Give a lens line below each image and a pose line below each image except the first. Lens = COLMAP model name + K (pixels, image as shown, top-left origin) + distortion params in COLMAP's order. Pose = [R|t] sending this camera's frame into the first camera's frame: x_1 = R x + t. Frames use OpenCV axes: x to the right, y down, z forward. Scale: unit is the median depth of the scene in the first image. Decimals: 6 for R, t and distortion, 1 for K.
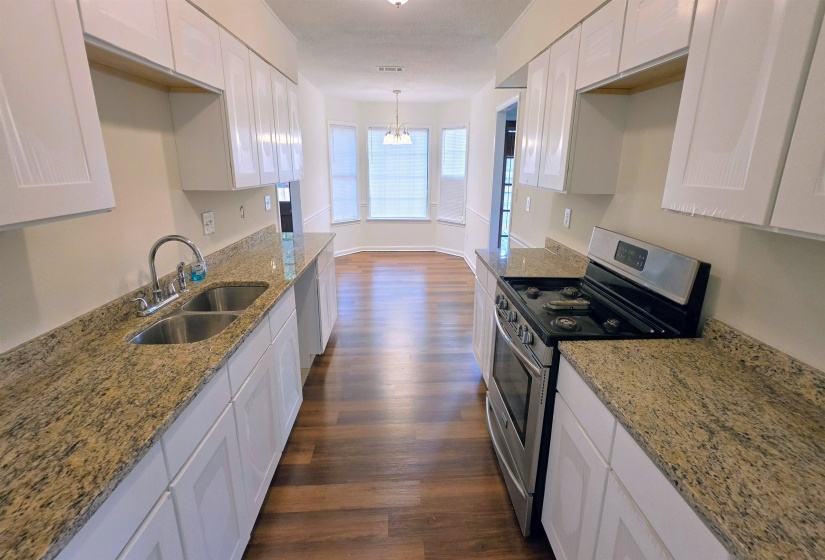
lens RADIAL K [[398.4, 0, 410.9], [0, 398.4, 279.7], [0, 0, 1]] dist [0.000503, 0.000099]
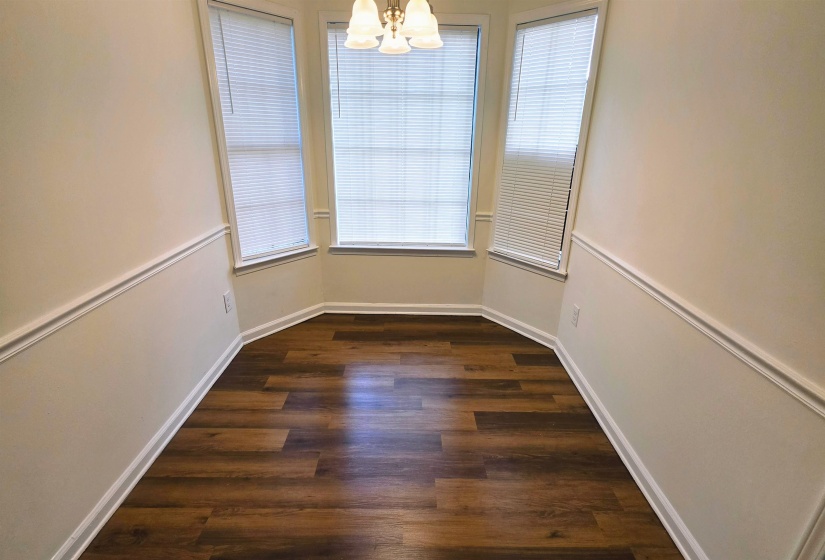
lens RADIAL K [[398.4, 0, 410.9], [0, 398.4, 279.7], [0, 0, 1]] dist [0.000503, 0.000099]
pose [[0.999440, 0.019512, -0.027176, -0.008713], [-0.017180, 0.996355, 0.083556, -0.160350], [0.028707, -0.083043, 0.996132, 0.579395]]
